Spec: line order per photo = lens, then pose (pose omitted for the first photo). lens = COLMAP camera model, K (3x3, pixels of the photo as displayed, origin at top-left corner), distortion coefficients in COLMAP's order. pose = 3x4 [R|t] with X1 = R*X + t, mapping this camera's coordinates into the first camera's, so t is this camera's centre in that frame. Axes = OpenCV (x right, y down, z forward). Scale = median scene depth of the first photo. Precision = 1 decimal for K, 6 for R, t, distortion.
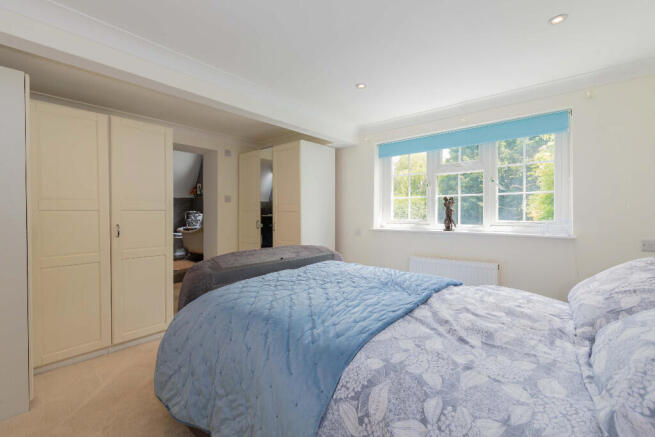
lens RADIAL K [[287.6, 0, 324.3], [0, 287.6, 215.0], [0, 0, 1]] dist [0.001618, -0.000949]
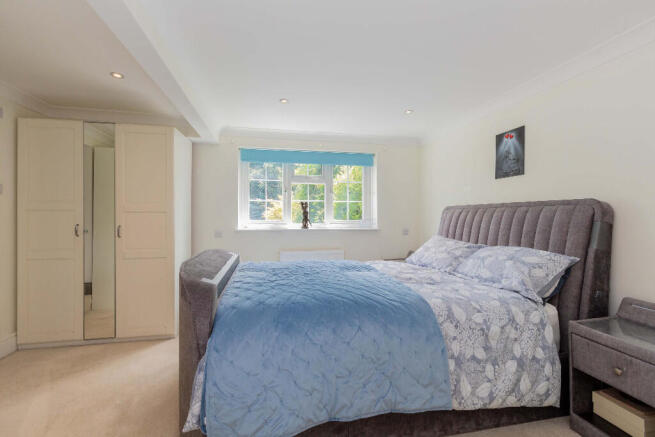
lens RADIAL K [[287.6, 0, 324.3], [0, 287.6, 217.4], [0, 0, 1]] dist [0.001618, -0.000949]
pose [[0.611380, -0.008396, 0.791292, -0.527398], [0.003339, 0.999962, 0.008030, -0.003784], [-0.791330, -0.002267, 0.611385, 0.150258]]
